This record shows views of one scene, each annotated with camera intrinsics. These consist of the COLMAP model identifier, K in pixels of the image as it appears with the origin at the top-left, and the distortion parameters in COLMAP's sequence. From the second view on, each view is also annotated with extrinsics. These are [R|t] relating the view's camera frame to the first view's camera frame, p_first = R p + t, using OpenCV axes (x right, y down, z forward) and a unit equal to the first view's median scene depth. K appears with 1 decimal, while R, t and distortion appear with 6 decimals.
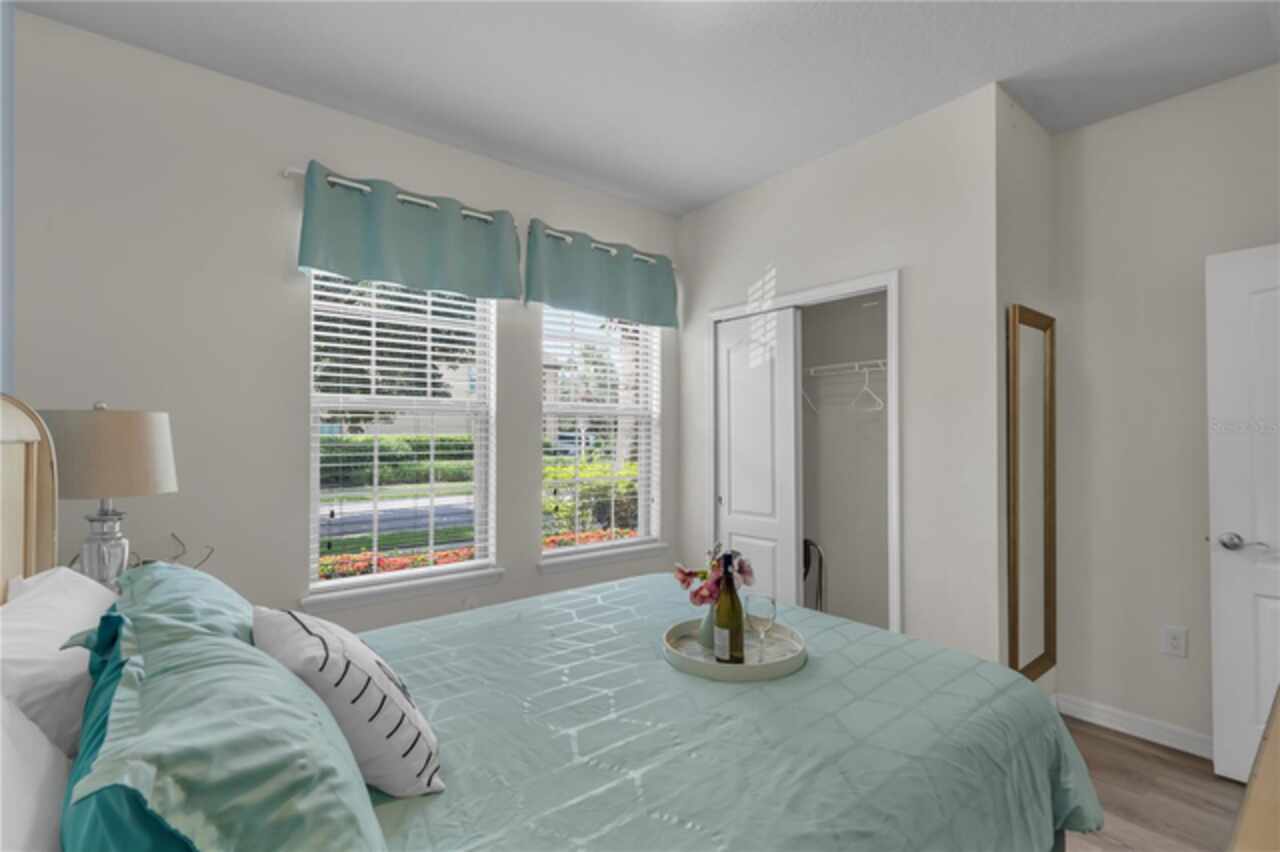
lens RADIAL K [[538.4, 0, 639.6], [0, 538.4, 451.4], [0, 0, 1]] dist [0.000082, 0.000007]
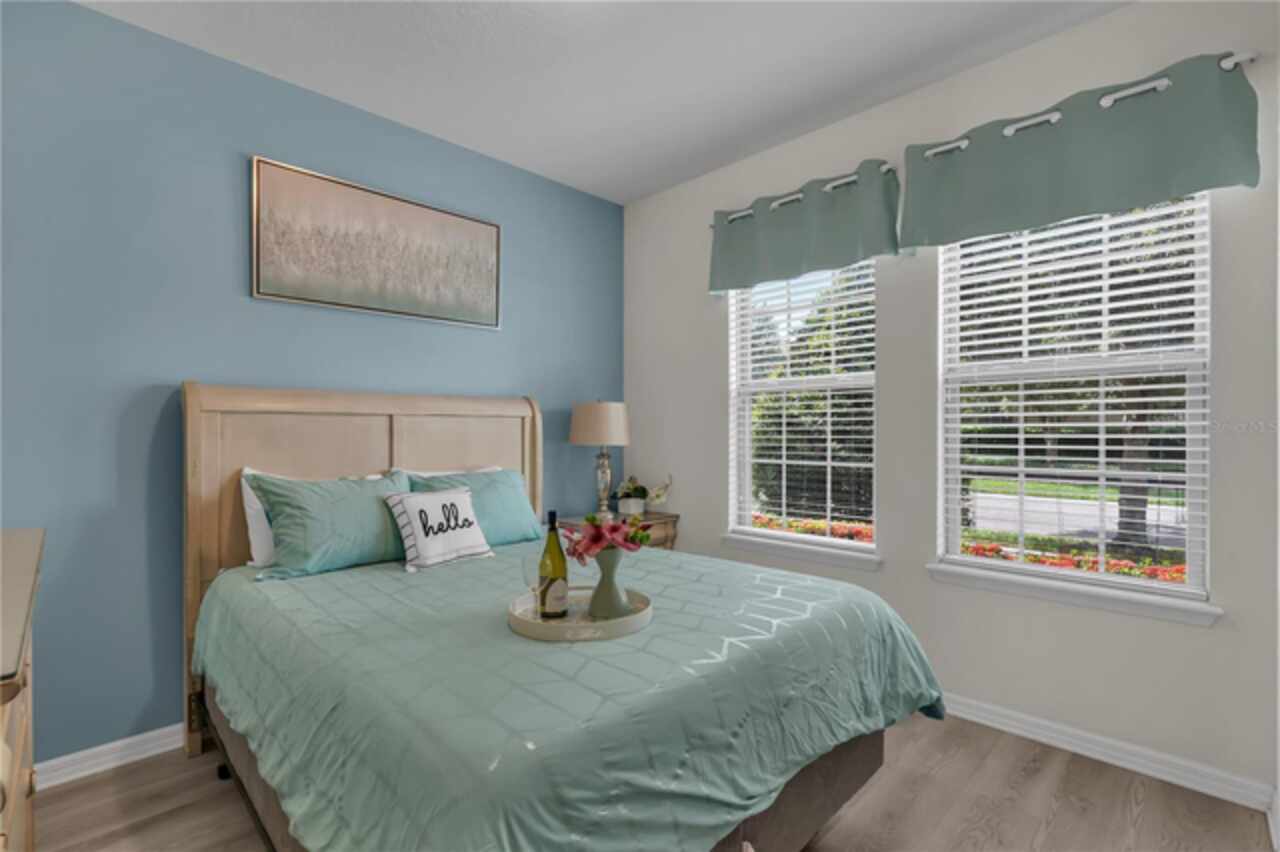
lens RADIAL K [[573.3, 0, 640.0], [0, 573.3, 426.0], [0, 0, 1]] dist [-0.017499, -0.000011]
pose [[0.151443, 0.008353, -0.988431, 0.578614], [0.003442, 0.999954, 0.008978, -0.010428], [0.988460, -0.004762, 0.151407, 0.429556]]
